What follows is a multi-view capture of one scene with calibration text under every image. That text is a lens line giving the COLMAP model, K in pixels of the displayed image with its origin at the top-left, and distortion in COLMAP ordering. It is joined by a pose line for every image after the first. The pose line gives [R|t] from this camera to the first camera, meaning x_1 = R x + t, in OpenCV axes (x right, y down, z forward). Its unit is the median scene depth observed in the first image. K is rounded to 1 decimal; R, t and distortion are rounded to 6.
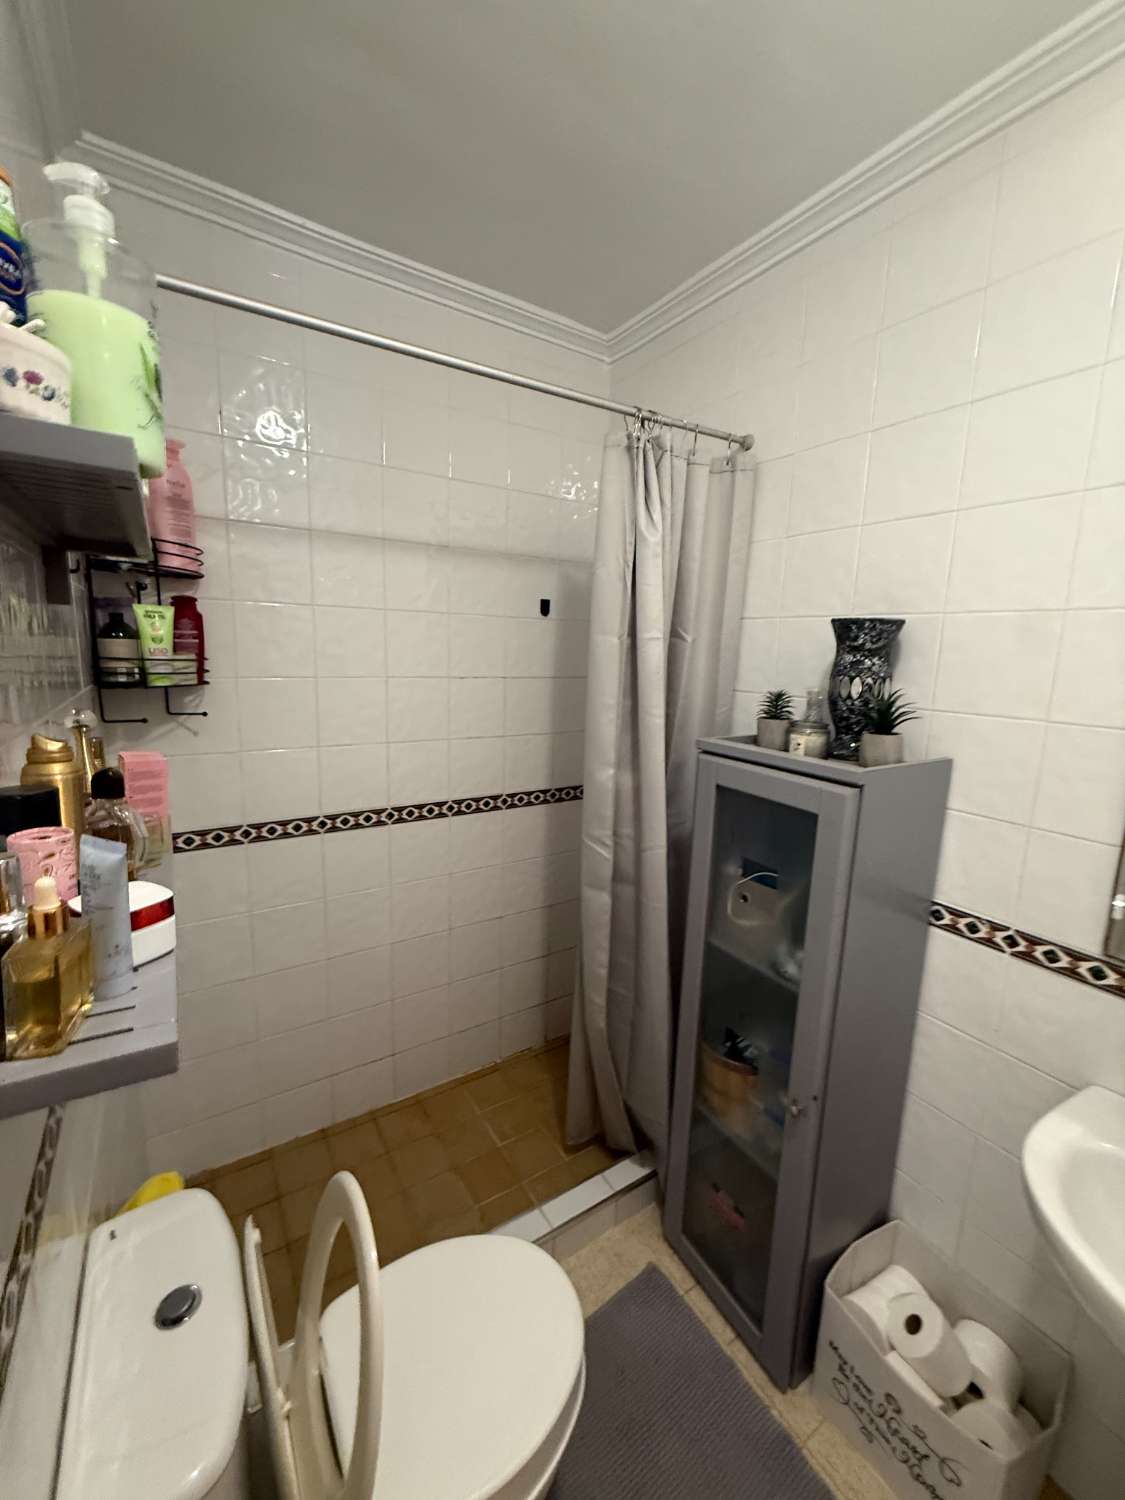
lens RADIAL K [[597.0, 0, 560.8], [0, 597.0, 750.5], [0, 0, 1]] dist [0.001694, -0.000091]
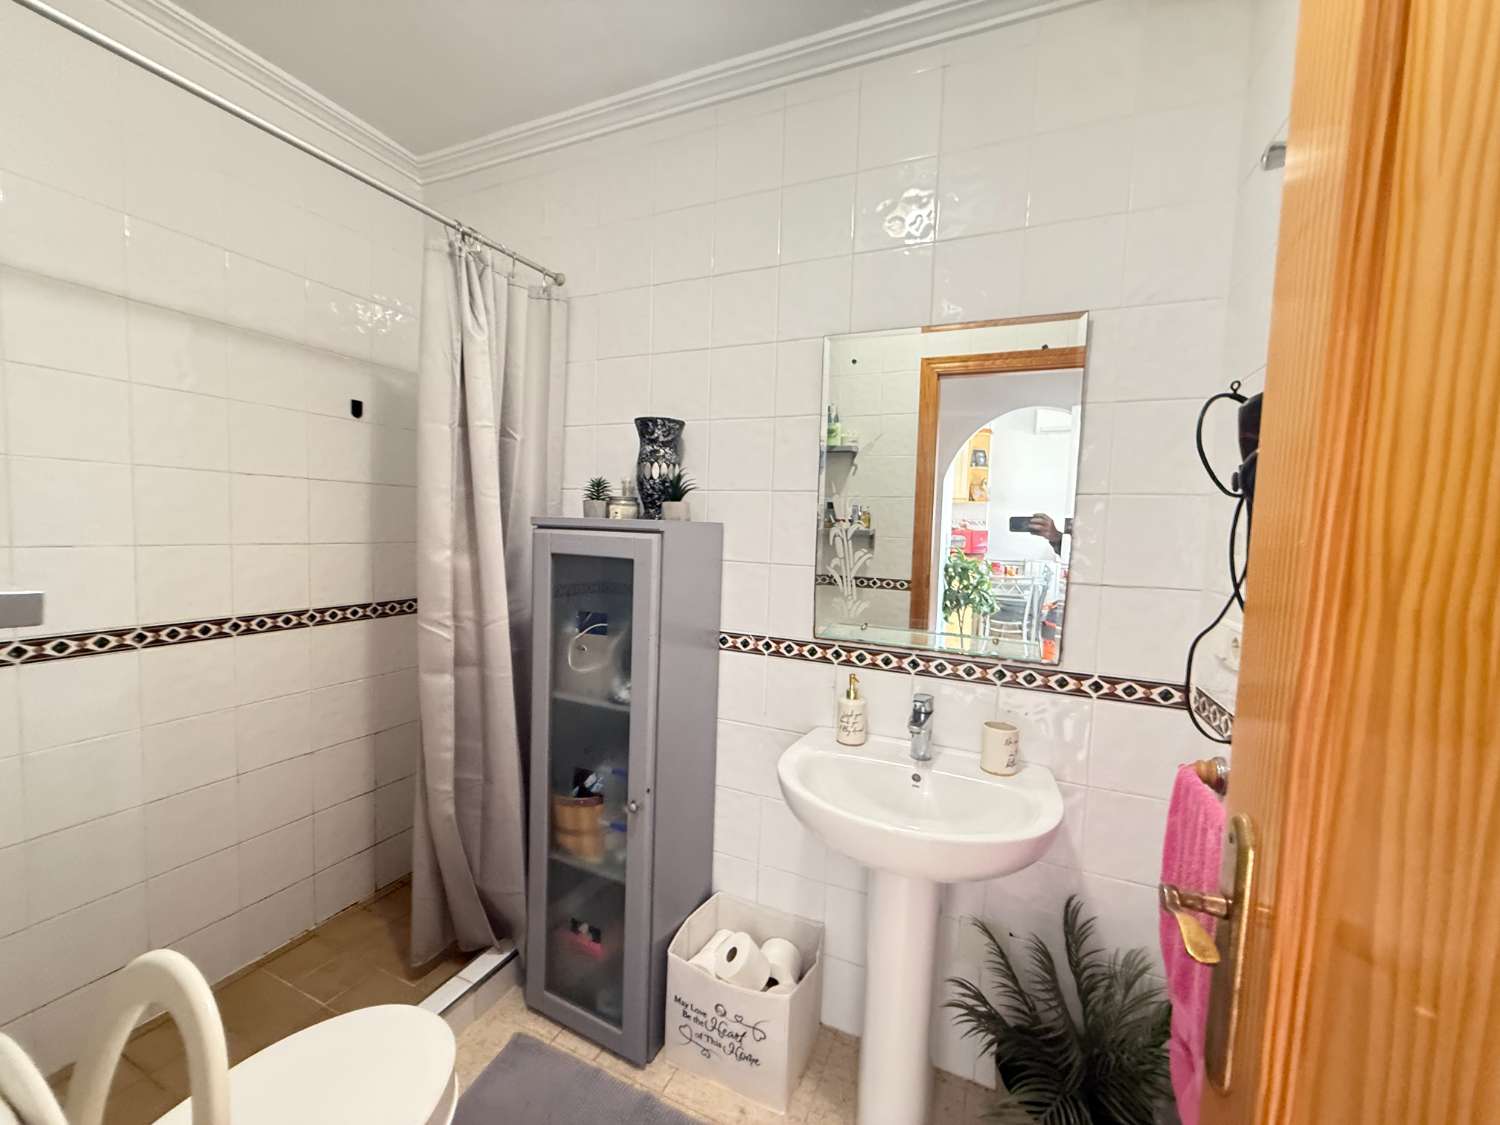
lens RADIAL K [[595.6, 0, 745.9], [0, 595.6, 561.7], [0, 0, 1]] dist [0.000875, 0.000002]
pose [[0.838242, -0.036927, 0.544047, -0.051269], [0.083259, 0.994673, -0.060768, 0.176063], [-0.538905, 0.096235, 0.836851, -0.163147]]
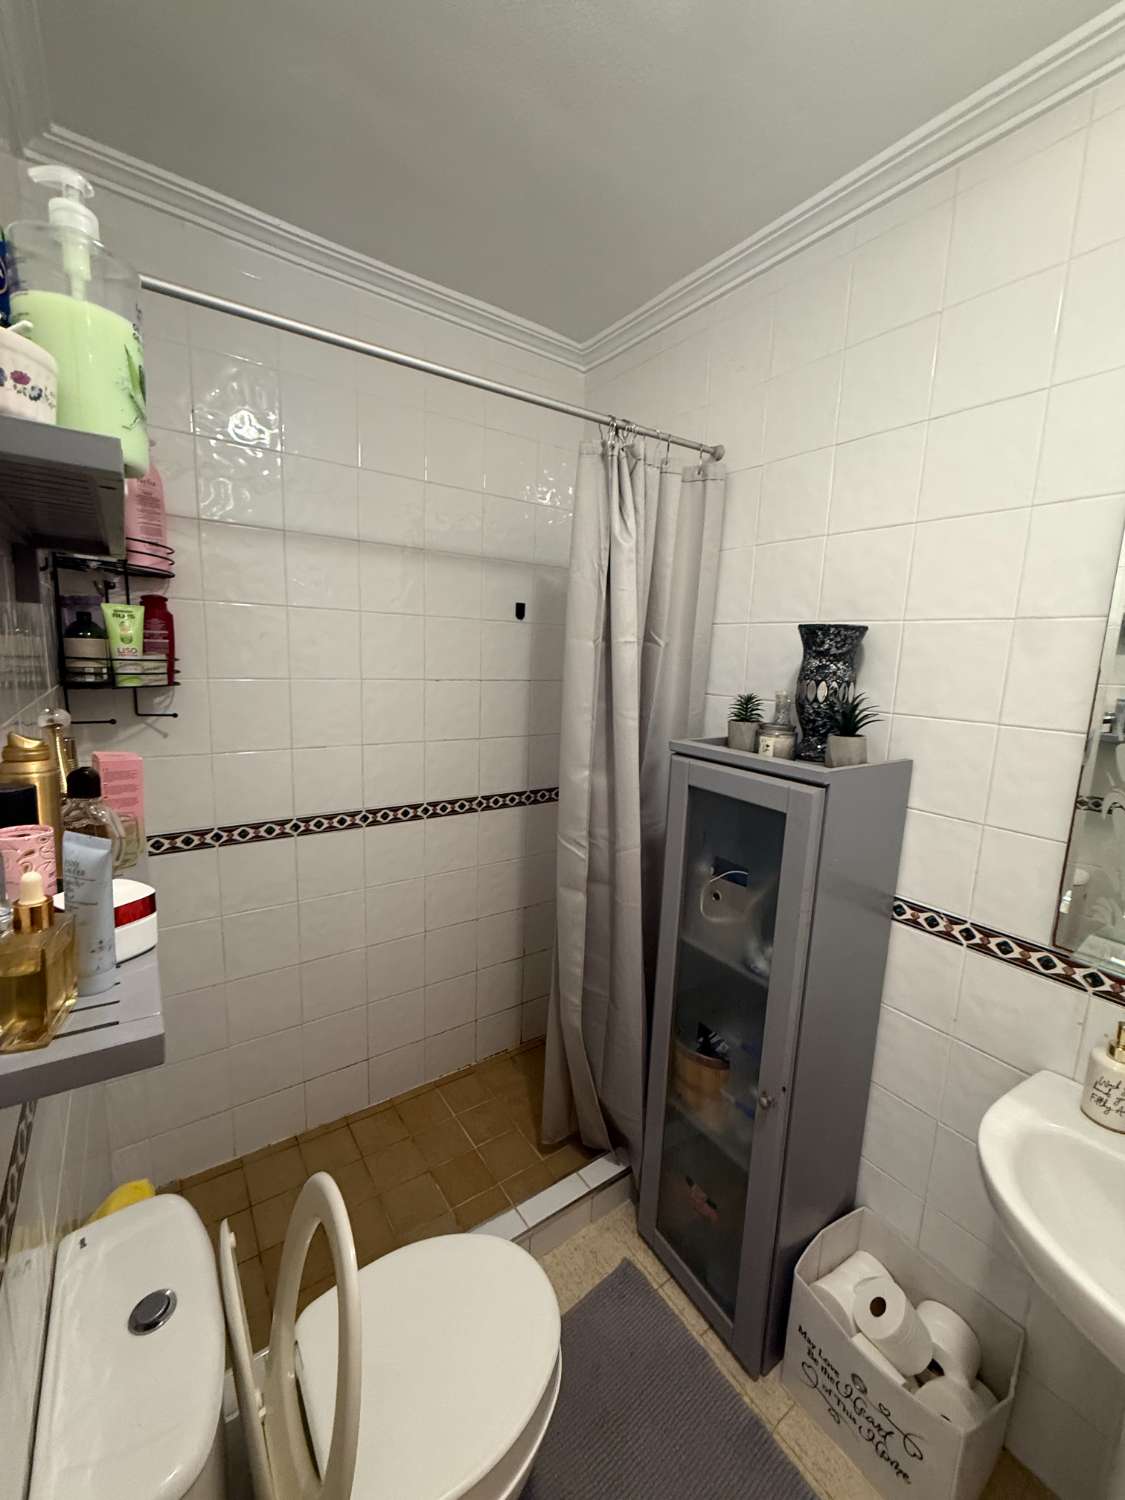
lens RADIAL K [[595.6, 0, 562.5], [0, 595.6, 750.0], [0, 0, 1]] dist [0.000875, 0.000002]
pose [[0.998928, -0.000232, 0.046284, -0.003184], [0.000544, 0.999977, -0.006727, 0.003019], [-0.046282, 0.006745, 0.998906, -0.010330]]
